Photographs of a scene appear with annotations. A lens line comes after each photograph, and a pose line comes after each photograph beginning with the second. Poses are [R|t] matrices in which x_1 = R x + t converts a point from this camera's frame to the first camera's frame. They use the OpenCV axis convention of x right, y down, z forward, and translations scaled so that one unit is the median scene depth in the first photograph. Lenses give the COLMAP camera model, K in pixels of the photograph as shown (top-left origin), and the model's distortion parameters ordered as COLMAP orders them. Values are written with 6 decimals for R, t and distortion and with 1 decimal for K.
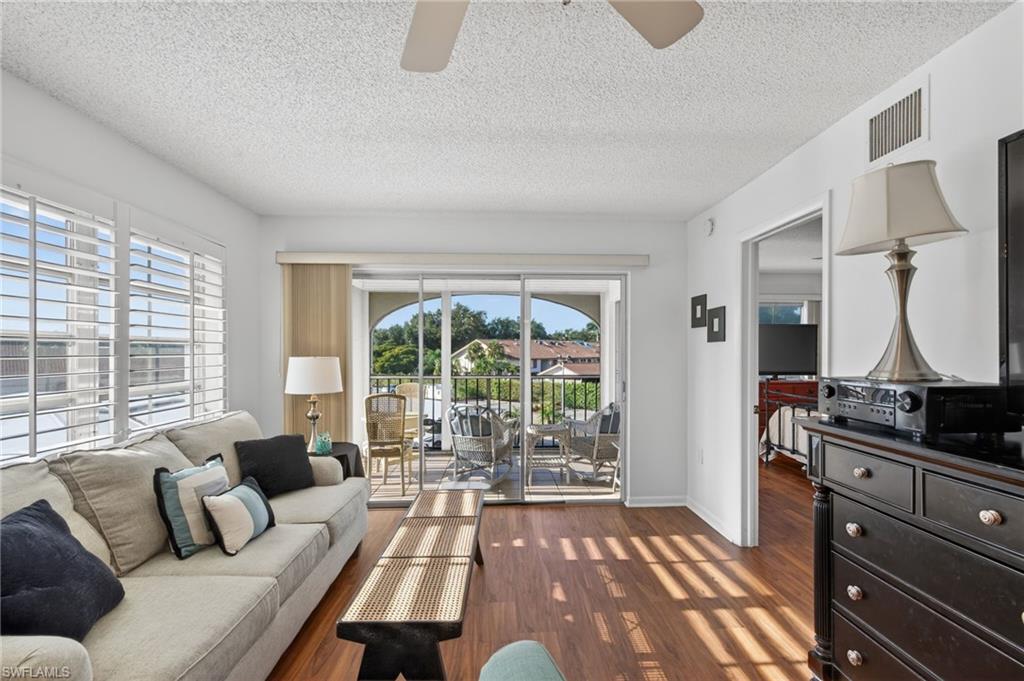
lens RADIAL K [[460.4, 0, 519.3], [0, 460.4, 353.3], [0, 0, 1]] dist [-0.001951, 0.000359]
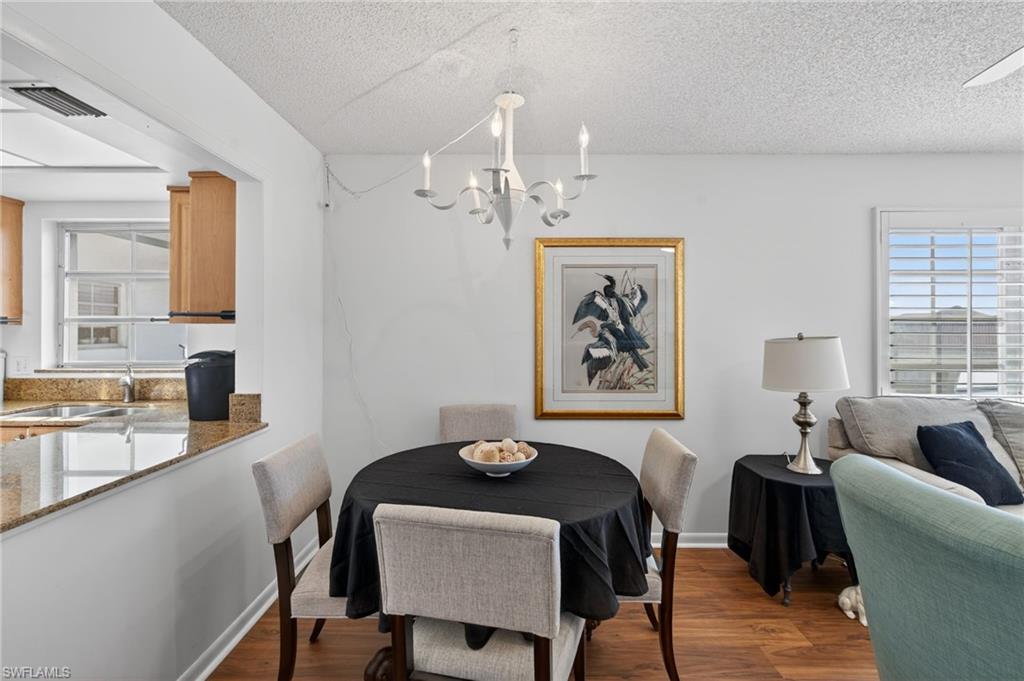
lens RADIAL K [[460.4, 0, 510.7], [0, 460.4, 327.0], [0, 0, 1]] dist [-0.001951, 0.000359]
pose [[-0.064378, -0.005898, -0.997908, 0.344990], [-0.005317, 0.999970, -0.005567, 0.001829], [0.997911, 0.004947, -0.064407, -0.258489]]
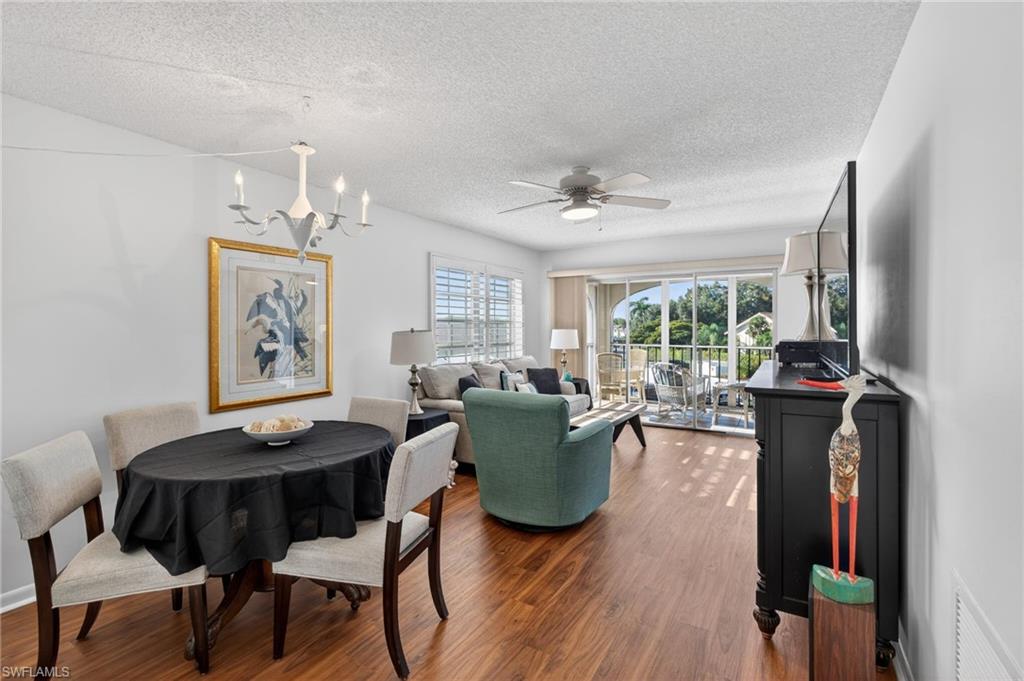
lens RADIAL K [[460.4, 0, 512.4], [0, 460.4, 331.1], [0, 0, 1]] dist [-0.001951, 0.000359]
pose [[0.826697, 0.004436, -0.562630, 0.470079], [-0.000988, 0.999979, 0.006432, 0.004374], [0.562646, -0.004762, 0.826684, -0.716583]]
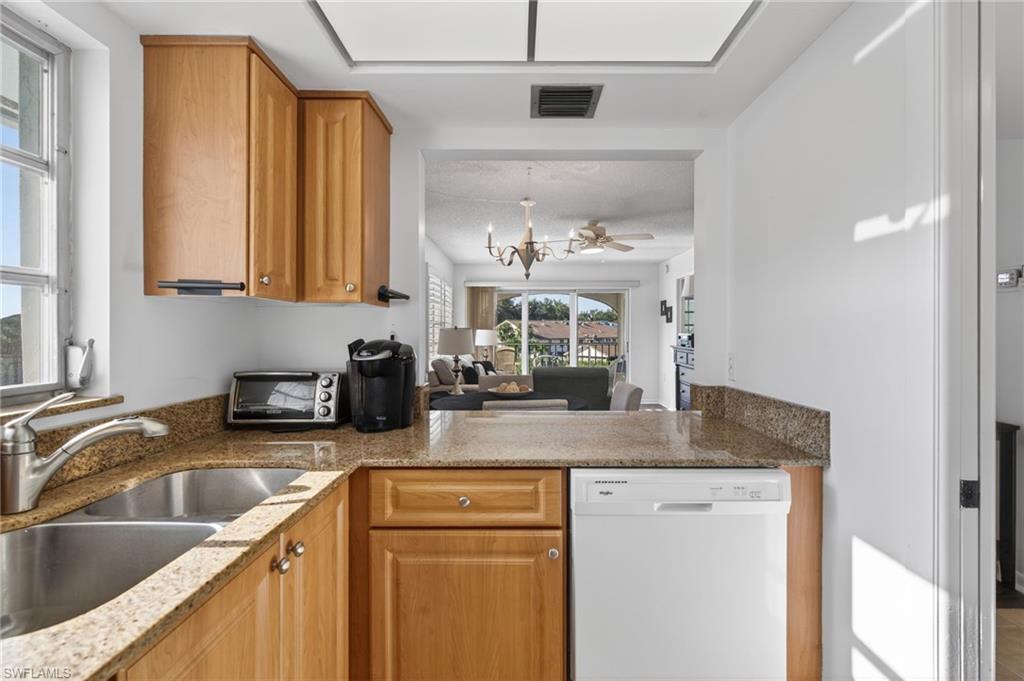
lens RADIAL K [[460.4, 0, 514.4], [0, 460.4, 333.0], [0, 0, 1]] dist [-0.001951, 0.000359]
pose [[0.997851, -0.001465, -0.065511, -0.184759], [0.001337, 0.999997, -0.001992, 0.032555], [0.065513, 0.001901, 0.997850, -1.411365]]
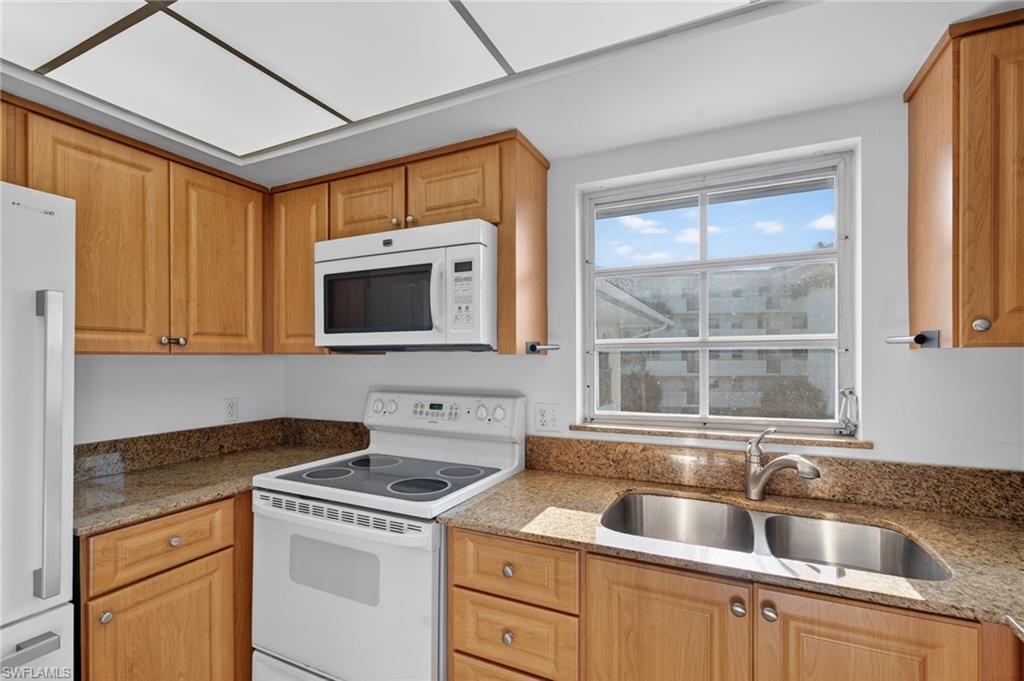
lens RADIAL K [[460.4, 0, 511.8], [0, 460.4, 361.3], [0, 0, 1]] dist [-0.001951, 0.000359]
pose [[-0.470678, 0.007642, -0.882272, 0.015884], [-0.001641, 0.999953, 0.009537, 0.001316], [0.882304, 0.005936, -0.470643, -1.106887]]
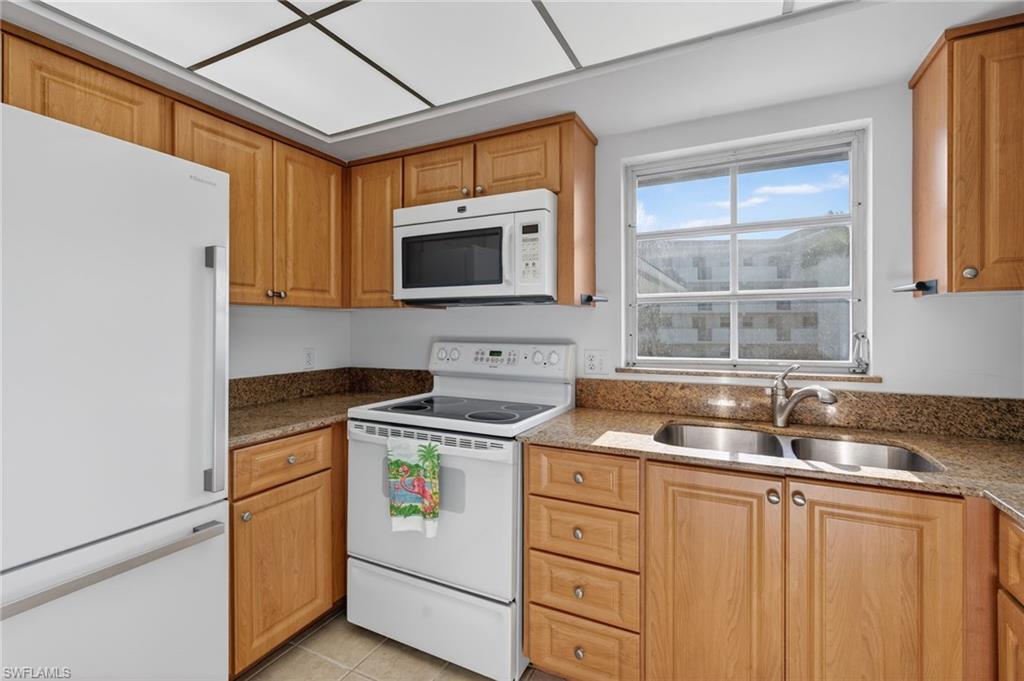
lens RADIAL K [[460.4, 0, 513.2], [0, 460.4, 331.0], [0, 0, 1]] dist [-0.001951, 0.000359]
pose [[-0.481824, 0.006594, -0.876243, 0.131443], [-0.002776, 0.999955, 0.009052, 0.029461], [0.876264, 0.006794, -0.481784, -1.125415]]
